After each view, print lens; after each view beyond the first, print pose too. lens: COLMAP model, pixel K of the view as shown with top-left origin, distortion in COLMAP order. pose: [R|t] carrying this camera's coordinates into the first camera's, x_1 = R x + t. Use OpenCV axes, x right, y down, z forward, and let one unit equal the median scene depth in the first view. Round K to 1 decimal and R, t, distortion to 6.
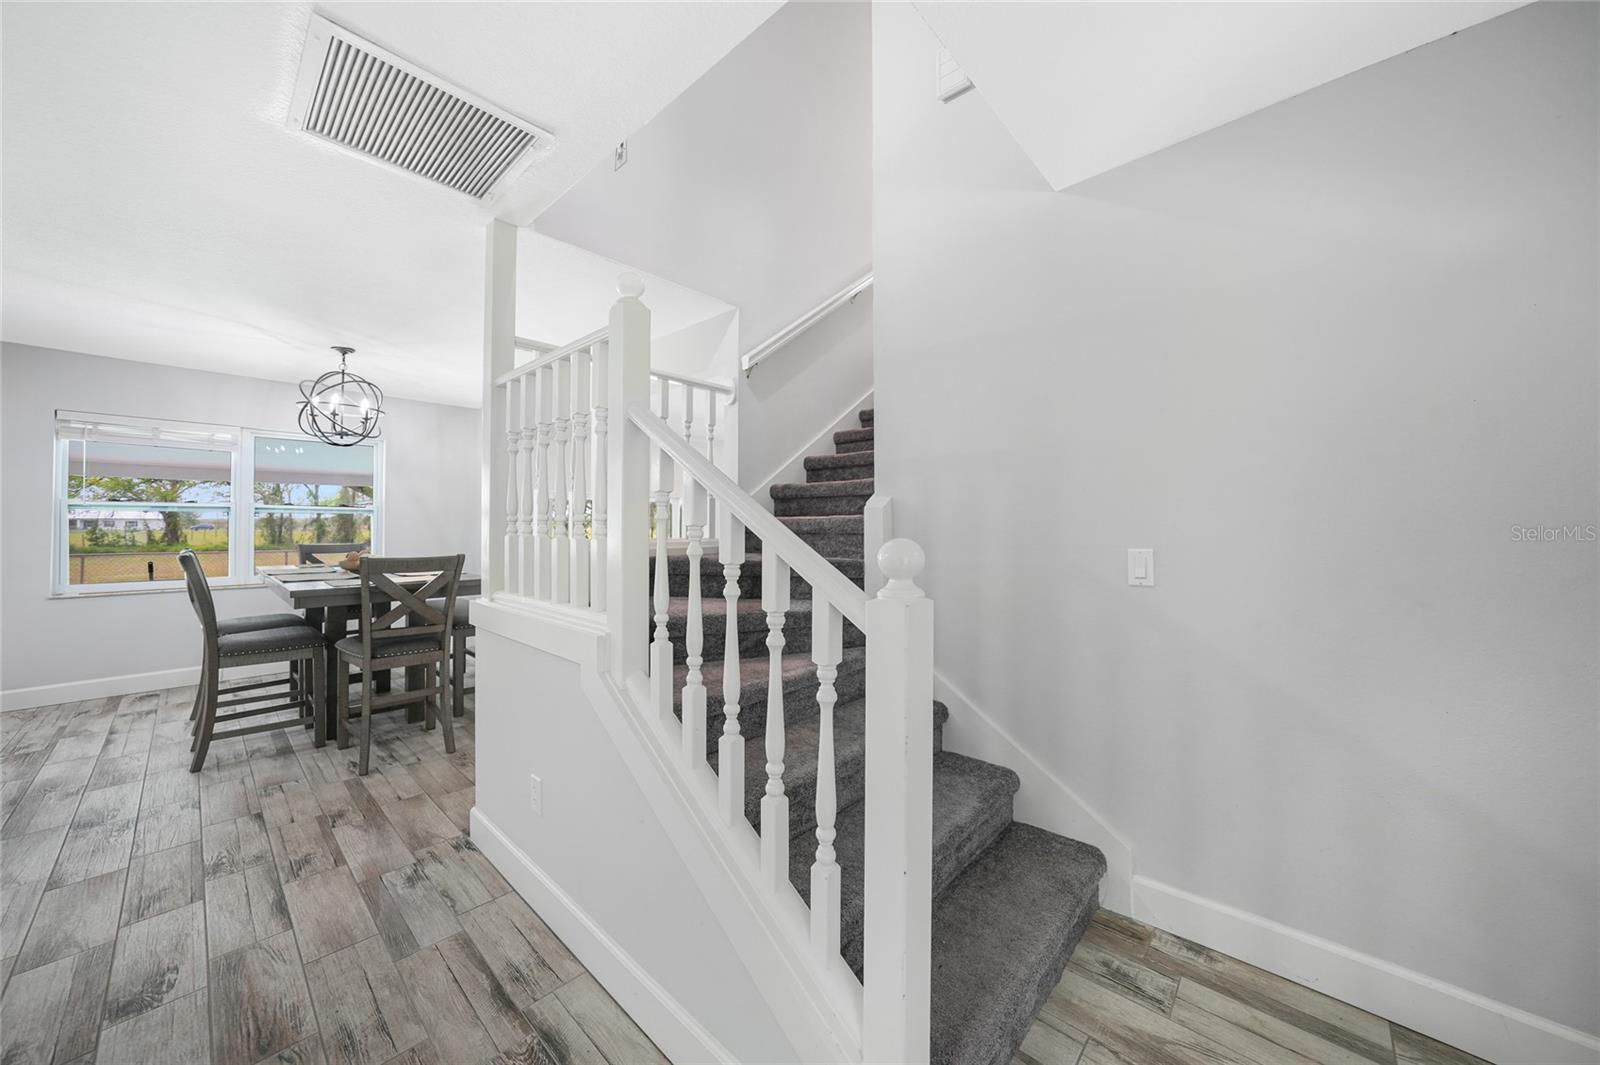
lens RADIAL K [[565.3, 0, 803.6], [0, 565.3, 520.8], [0, 0, 1]] dist [-0.025881, 0.005797]
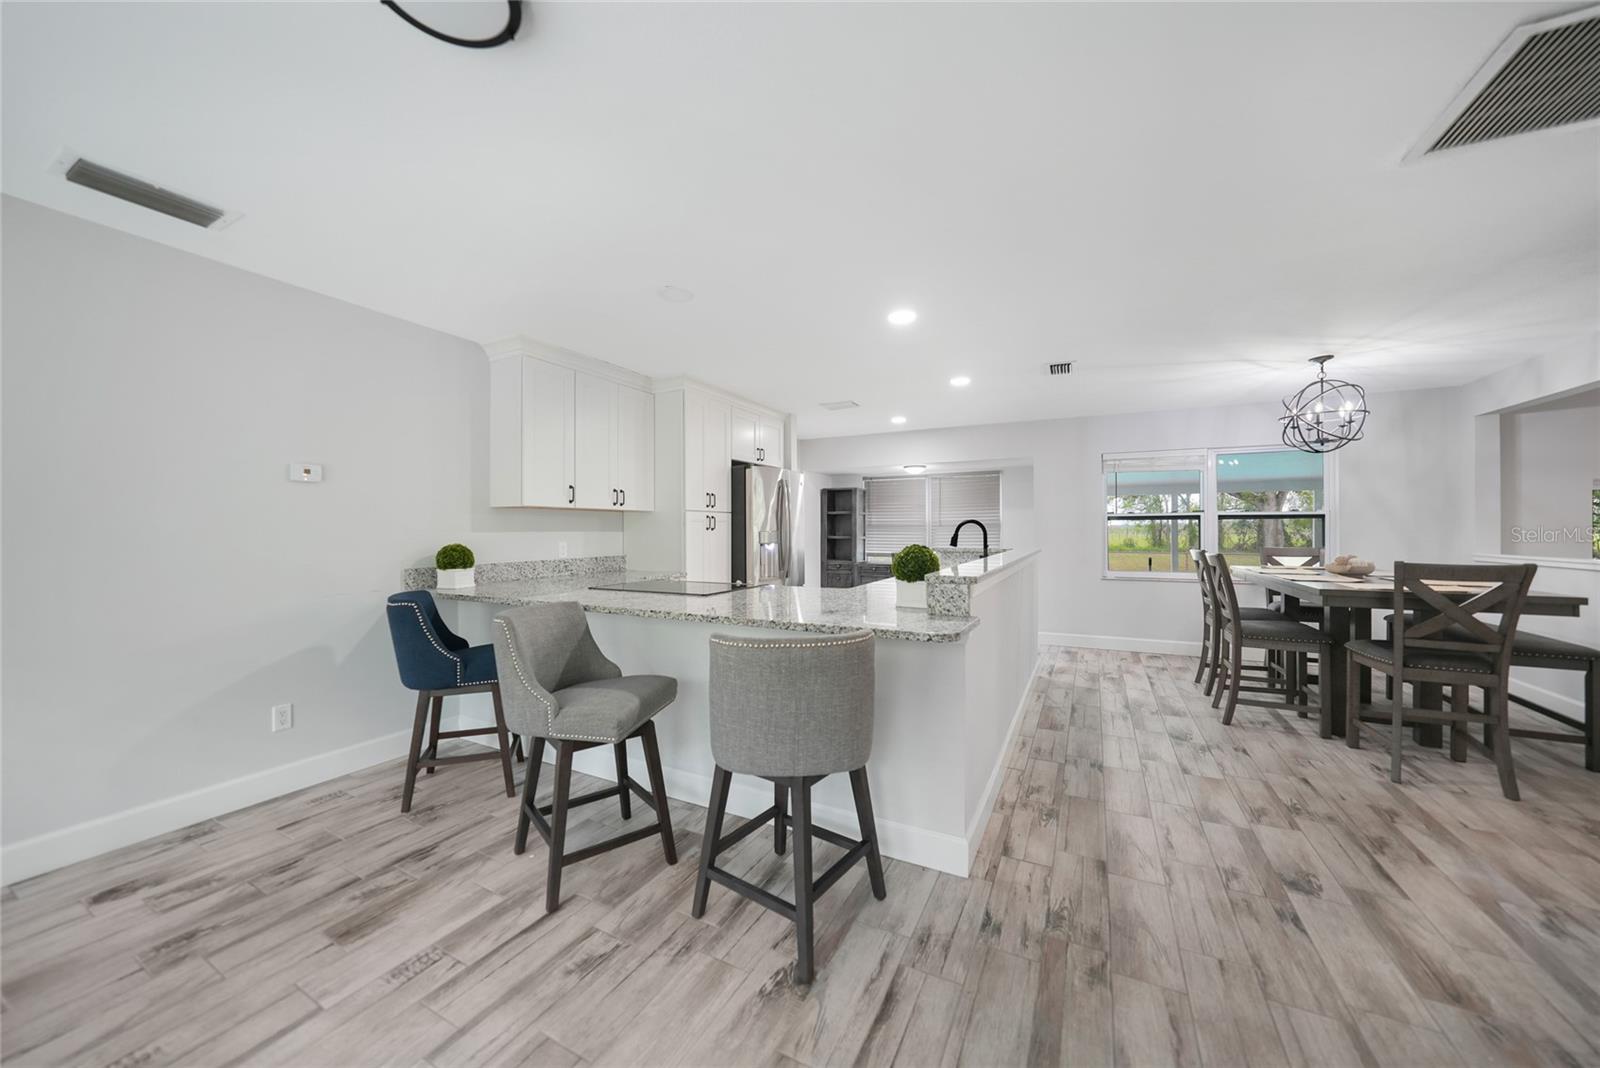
lens RADIAL K [[566.4, 0, 802.7], [0, 566.4, 531.1], [0, 0, 1]] dist [-0.027080, 0.007095]
pose [[0.255203, -0.003143, -0.966882, -0.113882], [0.013079, 0.999914, 0.000201, -0.002410], [0.966799, -0.012697, 0.255222, -0.269460]]
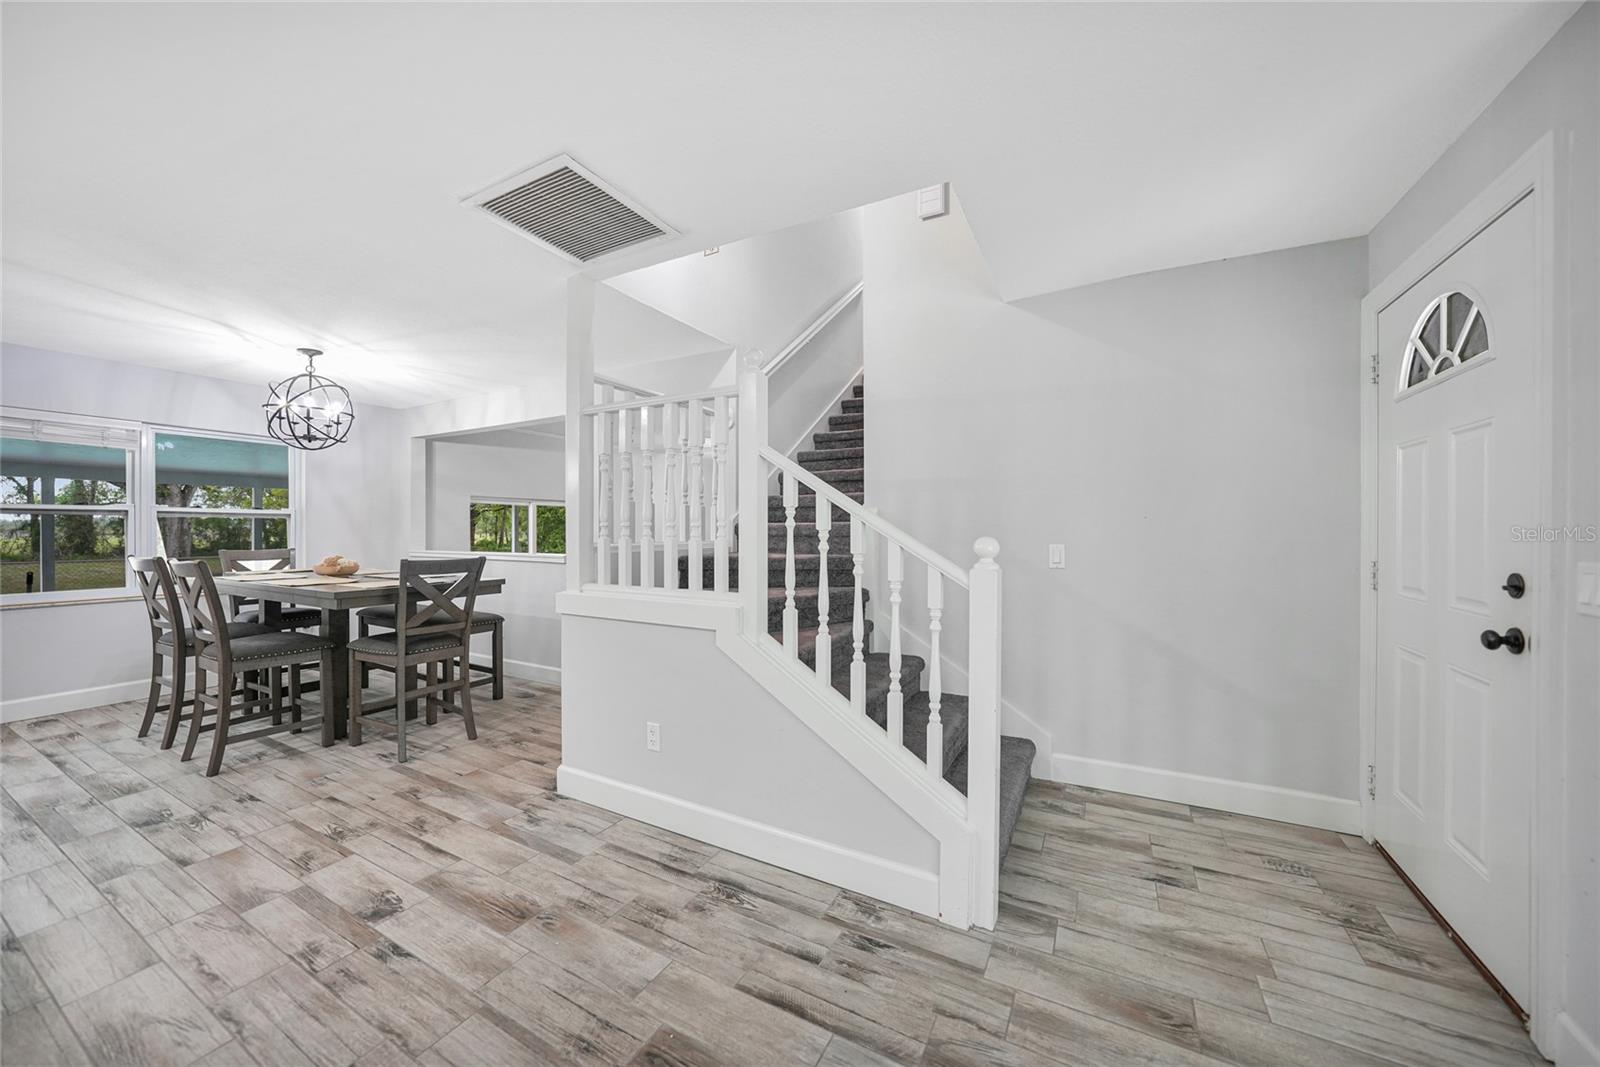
lens RADIAL K [[571.6, 0, 799.9], [0, 571.6, 532.3], [0, 0, 1]] dist [-0.026855, 0.006220]
pose [[0.971149, -0.002385, 0.238463, -0.312342], [-0.000851, 0.999909, 0.013466, -0.003344], [-0.238473, -0.013281, 0.971058, -0.242961]]
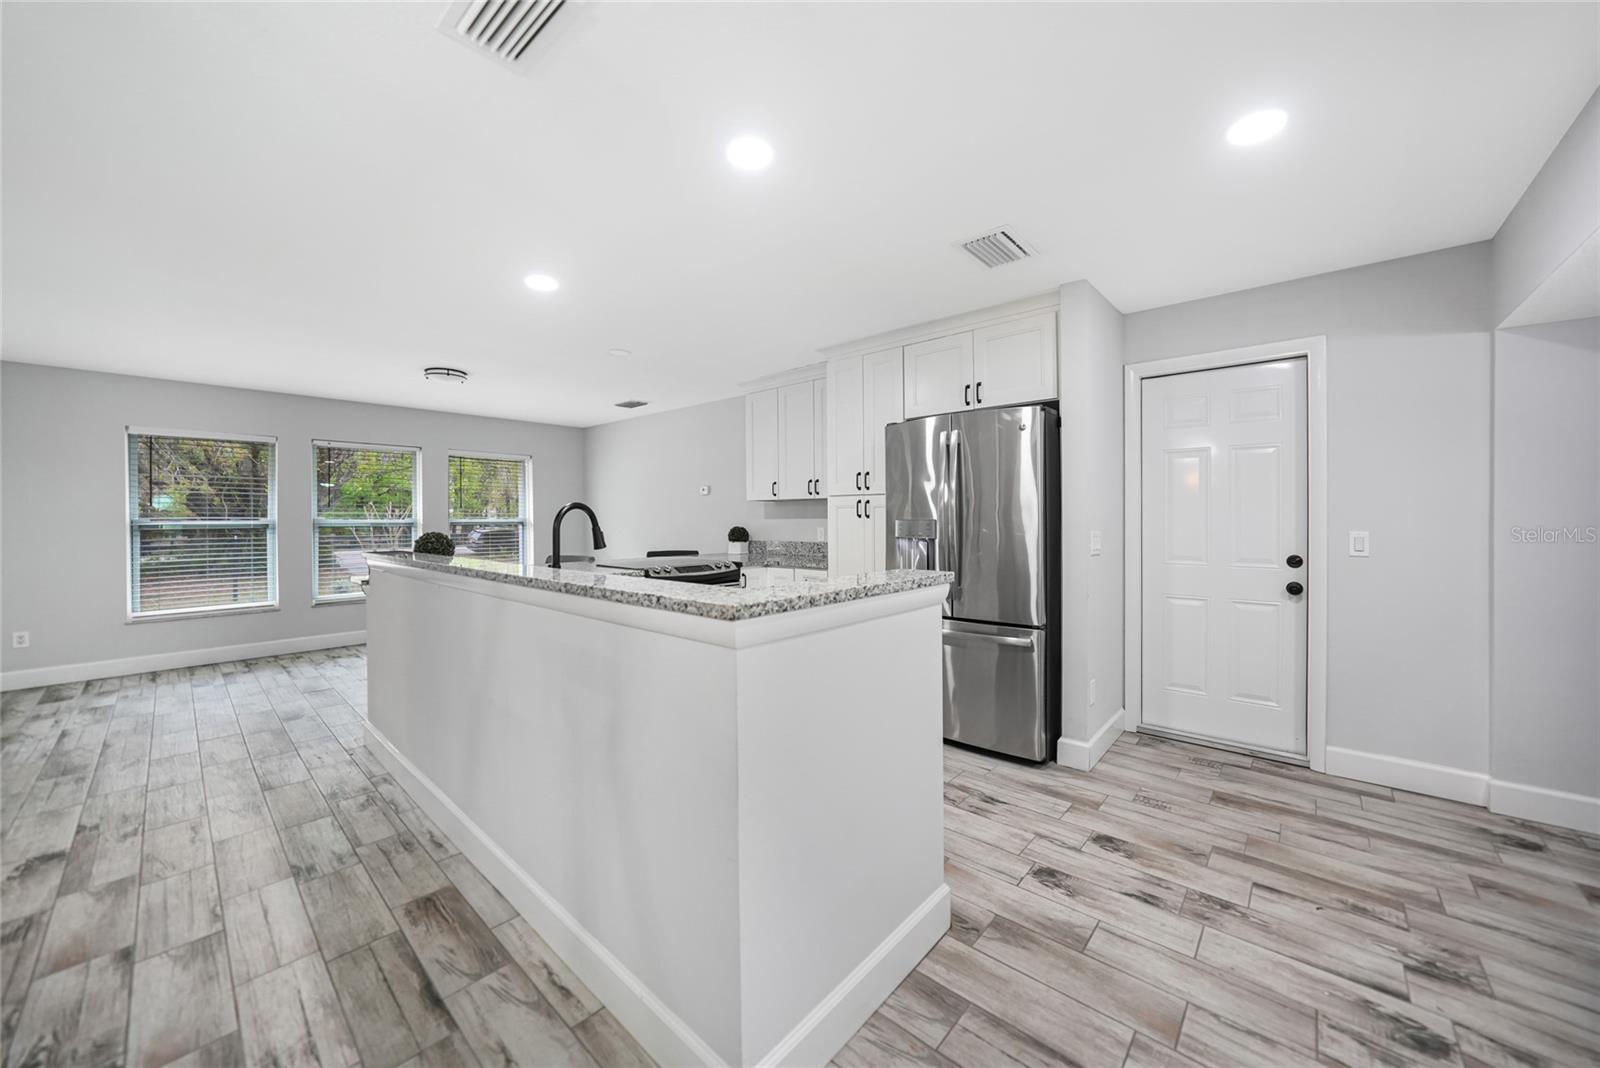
lens RADIAL K [[582.0, 0, 808.1], [0, 582.0, 517.5], [0, 0, 1]] dist [-0.027679, 0.006806]
pose [[-0.999971, 0.001697, -0.007421, -1.687550], [0.001760, 0.999962, -0.008525, 0.003370], [0.007407, -0.008537, -0.999936, 1.318764]]
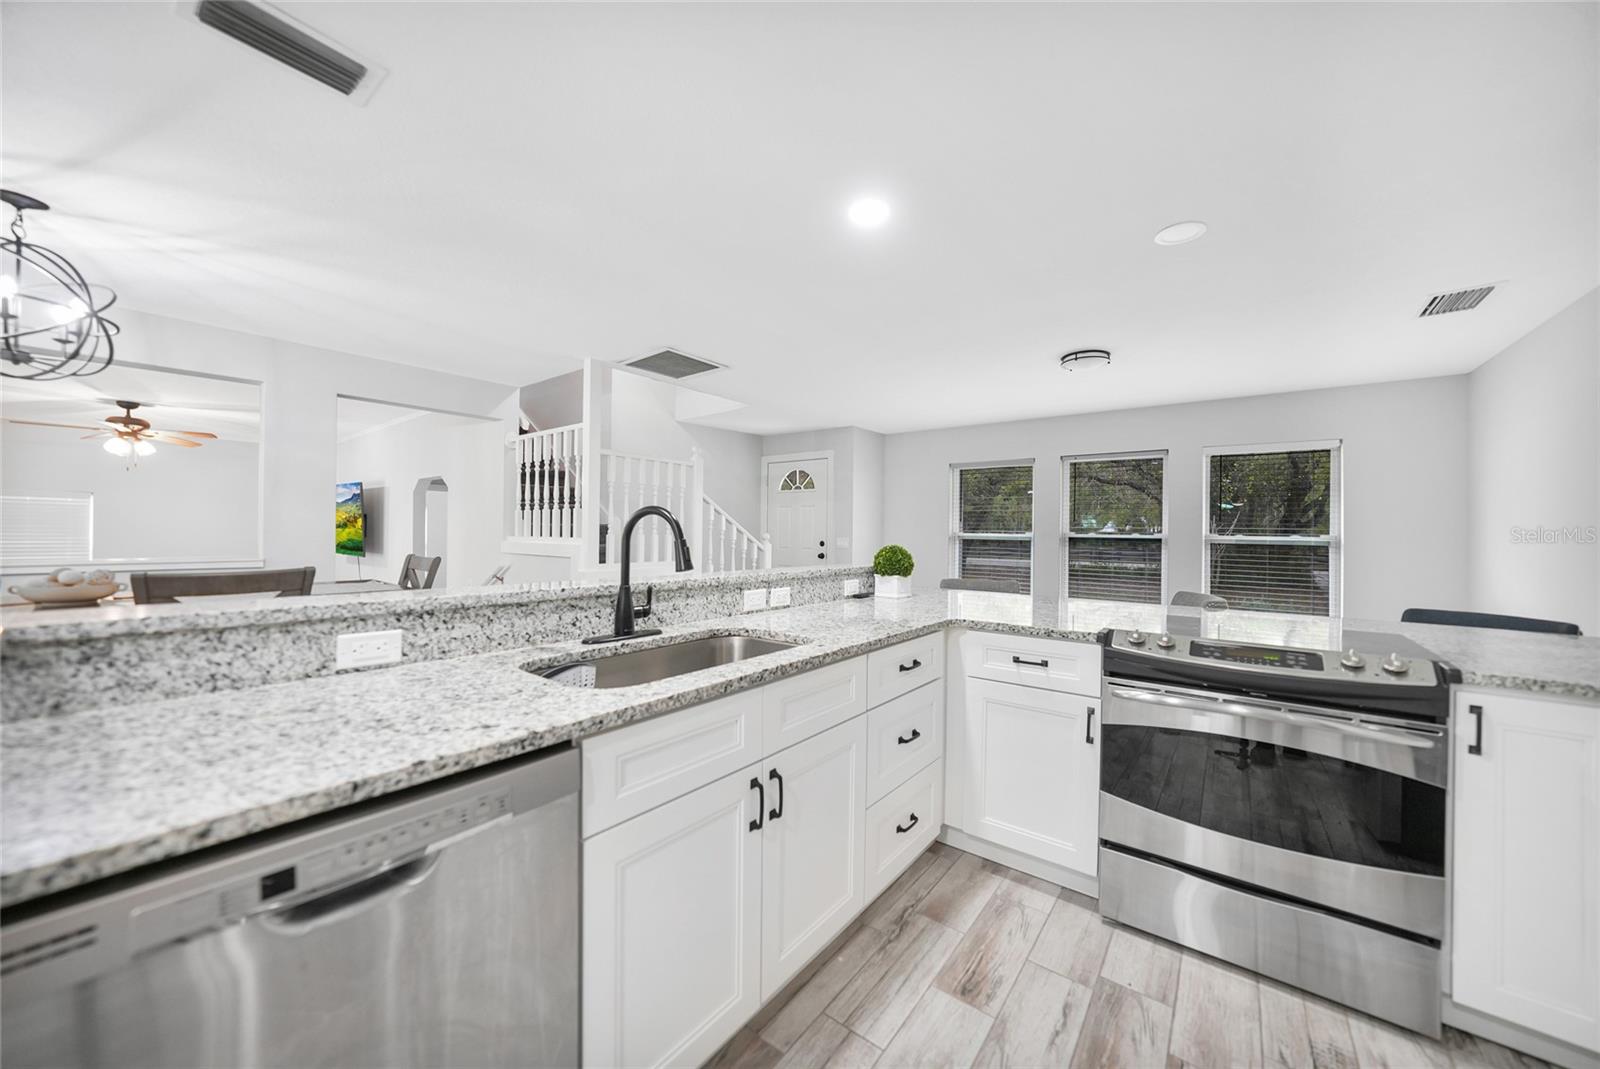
lens RADIAL K [[573.0, 0, 802.7], [0, 573.0, 526.0], [0, 0, 1]] dist [-0.028724, 0.006671]
pose [[-0.074750, 0.004625, 0.997192, -1.979315], [-0.021300, 0.999754, -0.006234, -0.003772], [-0.996975, -0.021706, -0.074633, 0.382399]]
